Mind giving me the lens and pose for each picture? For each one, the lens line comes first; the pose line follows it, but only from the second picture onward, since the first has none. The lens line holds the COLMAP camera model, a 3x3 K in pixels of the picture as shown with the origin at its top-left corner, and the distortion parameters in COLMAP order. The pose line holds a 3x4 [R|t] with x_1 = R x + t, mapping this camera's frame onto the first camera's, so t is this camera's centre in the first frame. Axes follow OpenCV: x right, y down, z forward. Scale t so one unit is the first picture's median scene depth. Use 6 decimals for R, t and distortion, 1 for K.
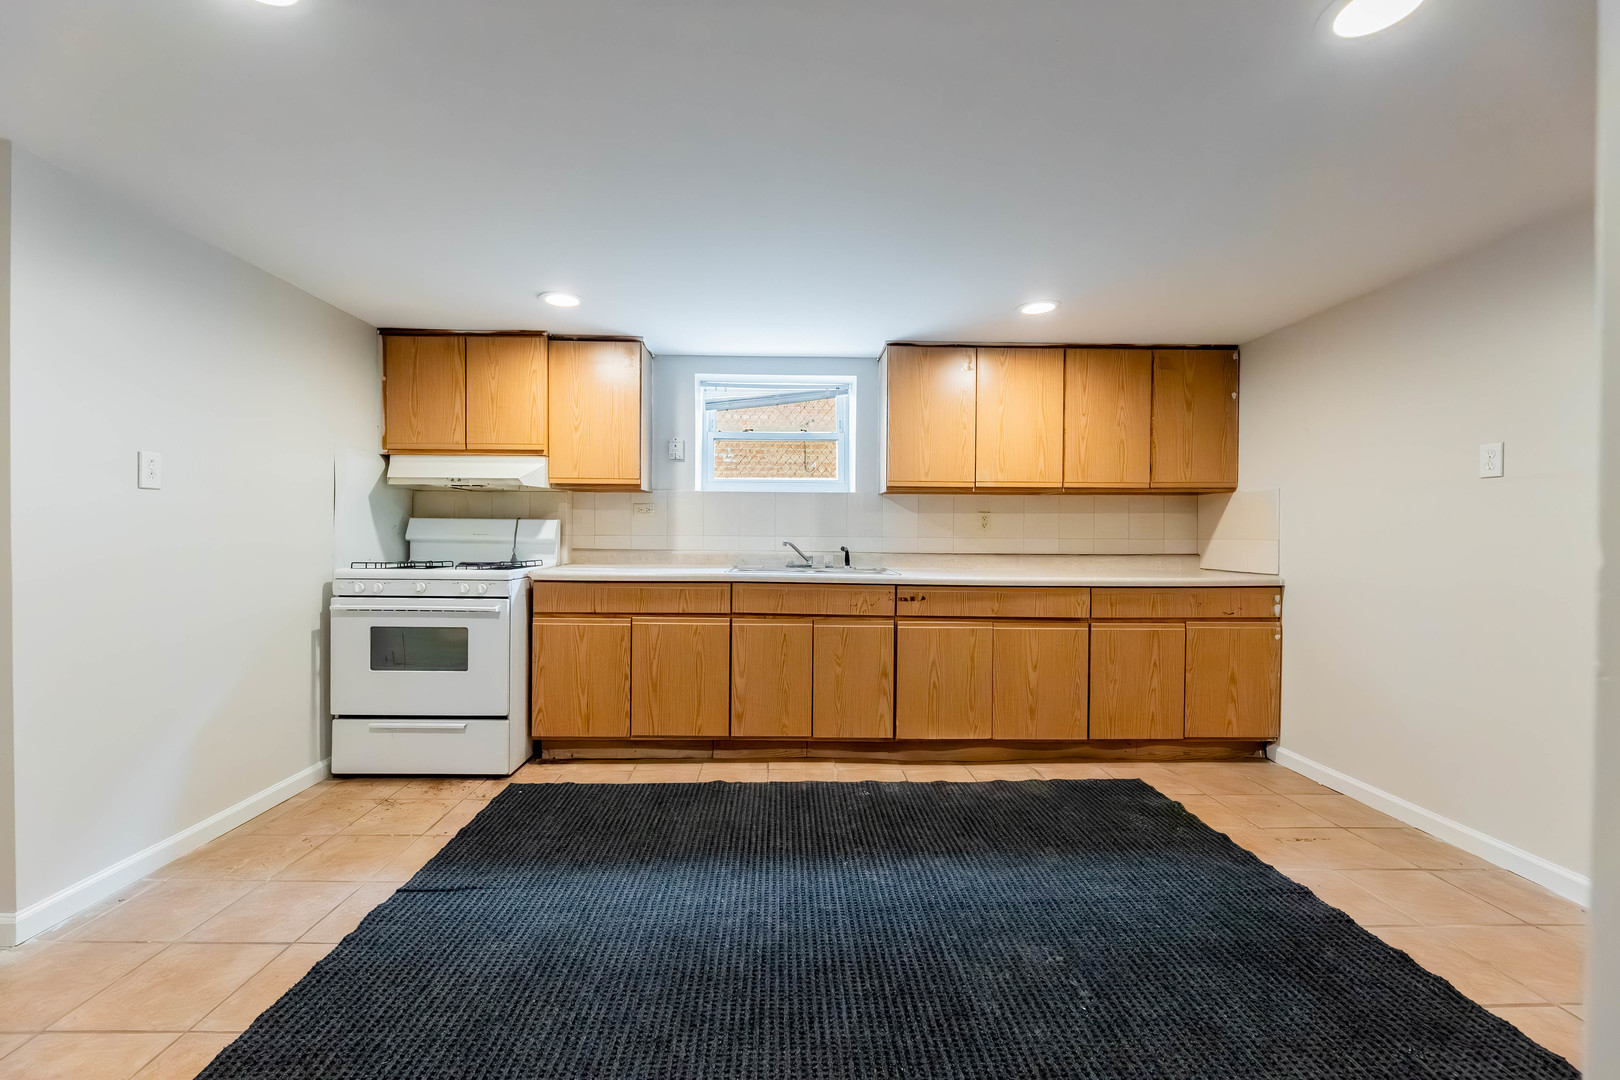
lens RADIAL K [[652.1, 0, 805.9], [0, 652.1, 537.5], [0, 0, 1]] dist [-0.001796, -0.000070]
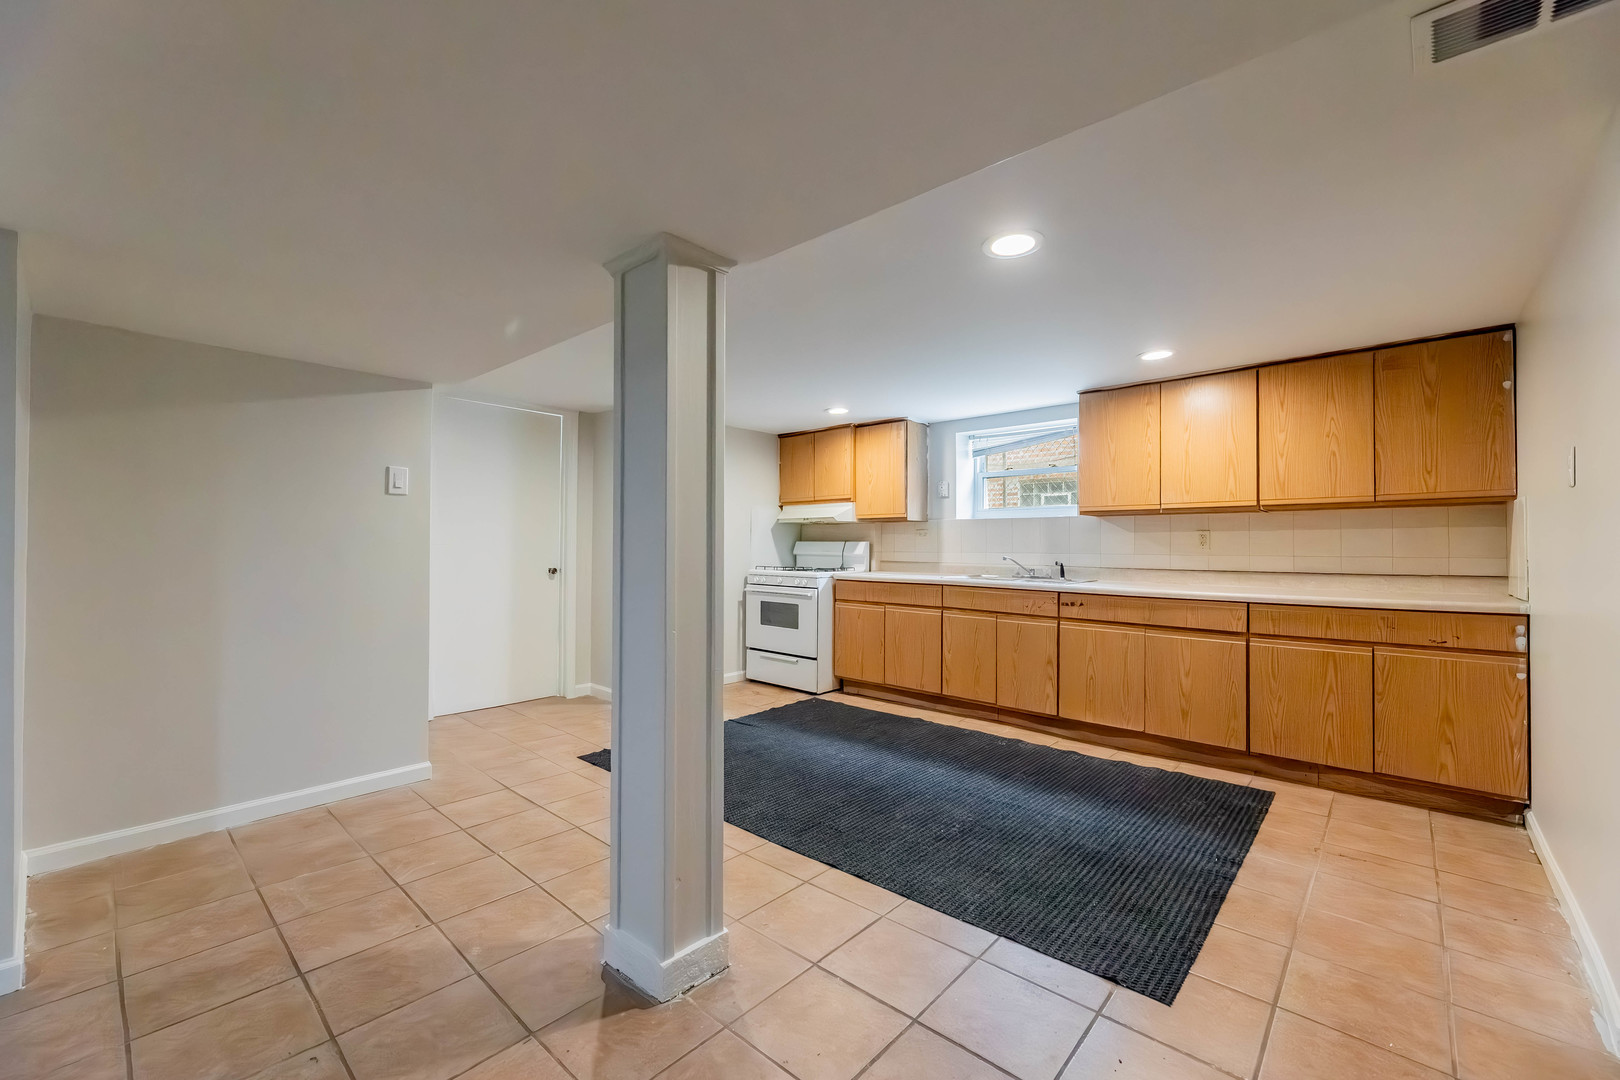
lens RADIAL K [[652.1, 0, 805.9], [0, 652.1, 537.5], [0, 0, 1]] dist [-0.001796, -0.000070]
pose [[0.722638, -0.013429, -0.691096, 0.641392], [-0.005349, 0.999673, -0.025018, 0.002279], [0.691206, 0.021776, 0.722330, -0.230392]]
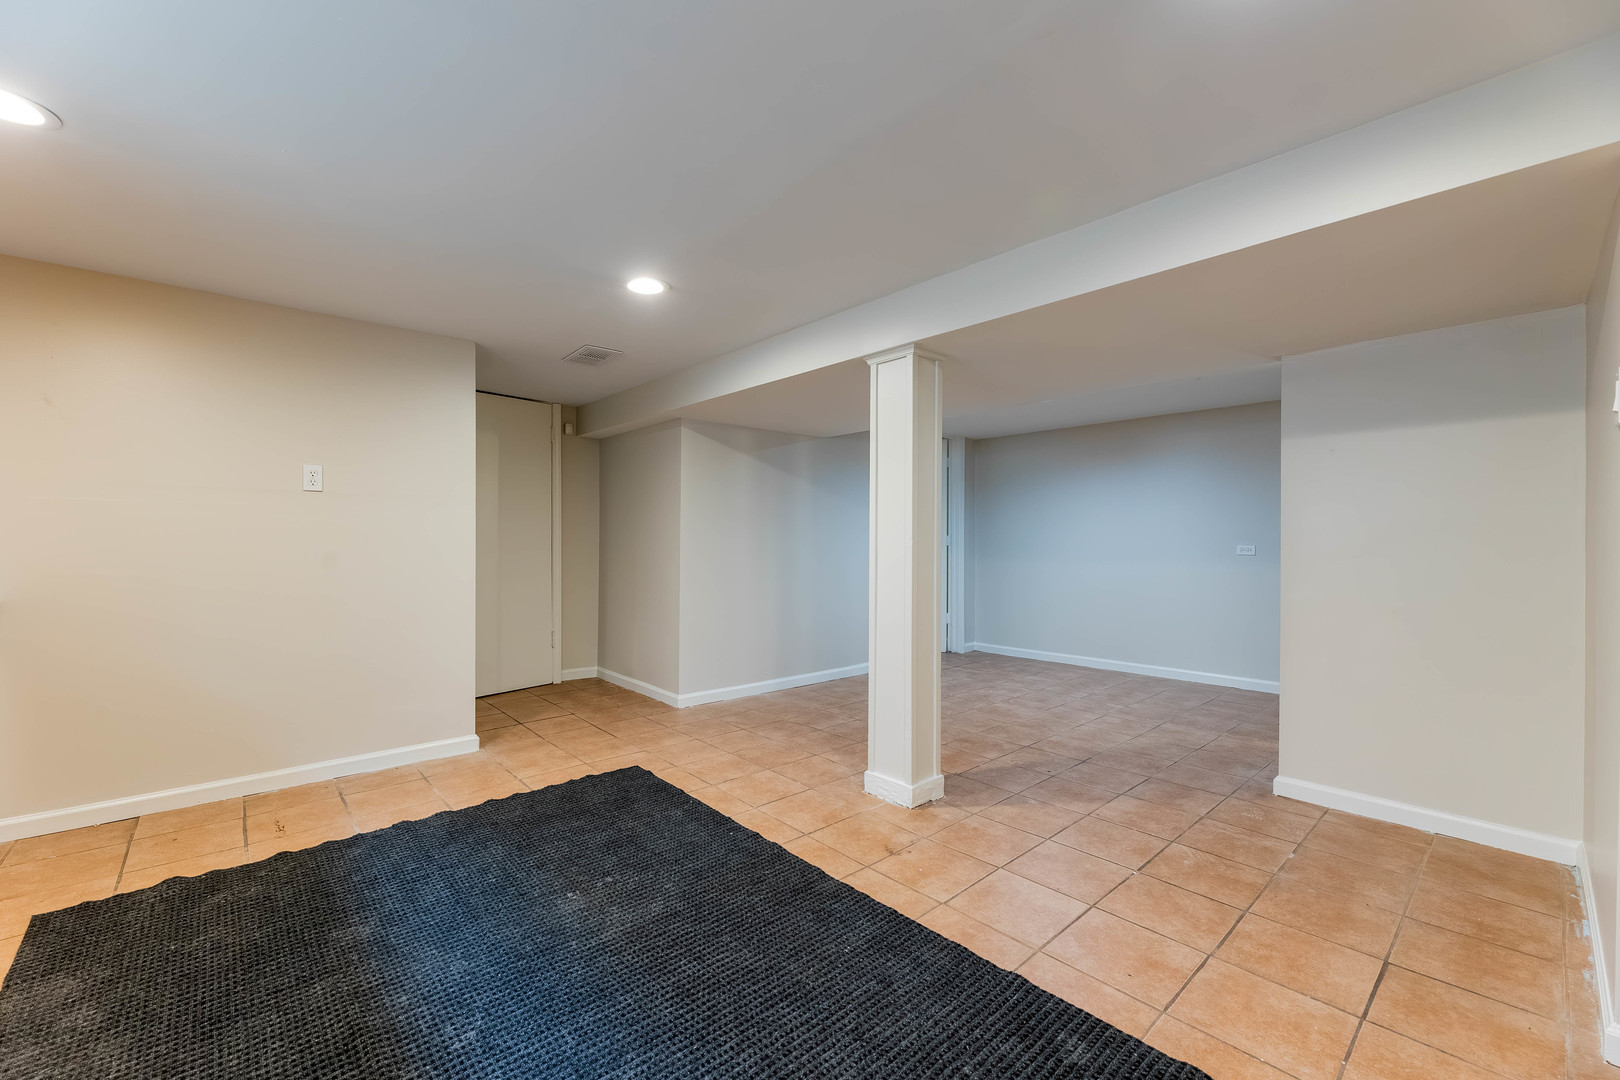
lens RADIAL K [[652.1, 0, 805.9], [0, 652.1, 537.5], [0, 0, 1]] dist [-0.001796, -0.000070]
pose [[-0.637880, -0.005066, 0.770119, -0.422017], [-0.001845, 0.999986, 0.005050, -0.004622], [-0.770133, 0.001800, -0.637881, 0.758746]]
